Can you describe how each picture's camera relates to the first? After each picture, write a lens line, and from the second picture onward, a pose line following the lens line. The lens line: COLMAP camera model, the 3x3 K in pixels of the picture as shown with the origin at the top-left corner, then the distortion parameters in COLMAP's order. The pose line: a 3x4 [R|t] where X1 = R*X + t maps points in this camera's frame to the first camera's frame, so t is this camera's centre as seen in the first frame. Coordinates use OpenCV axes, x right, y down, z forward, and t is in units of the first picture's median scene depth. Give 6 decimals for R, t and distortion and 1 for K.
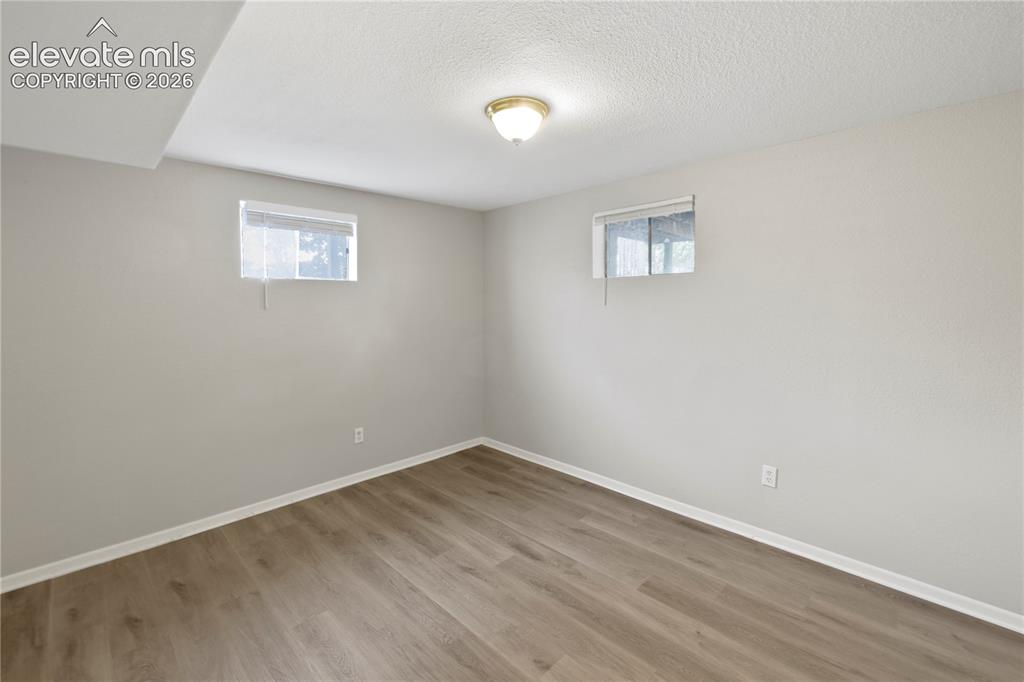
lens RADIAL K [[437.2, 0, 511.5], [0, 437.2, 331.6], [0, 0, 1]] dist [-0.000163, -0.000730]
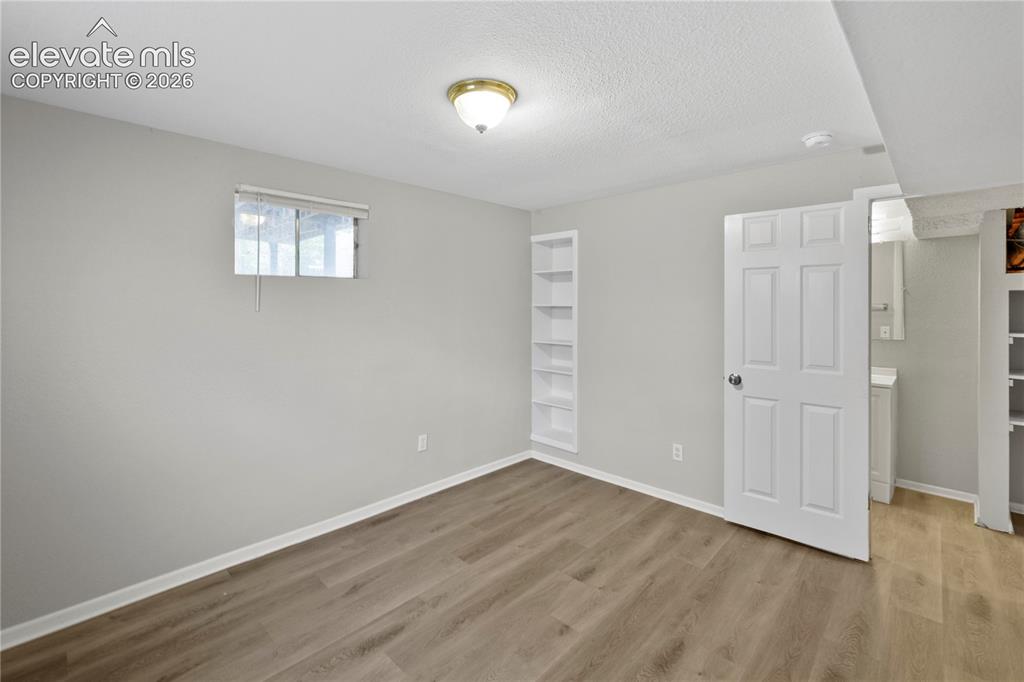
lens RADIAL K [[437.2, 0, 509.6], [0, 437.2, 312.6], [0, 0, 1]] dist [-0.000163, -0.000730]
pose [[-0.008936, -0.009092, 0.999919, -0.712691], [0.070413, 0.997471, 0.009699, -0.044880], [-0.997478, 0.070494, -0.008274, 0.752252]]
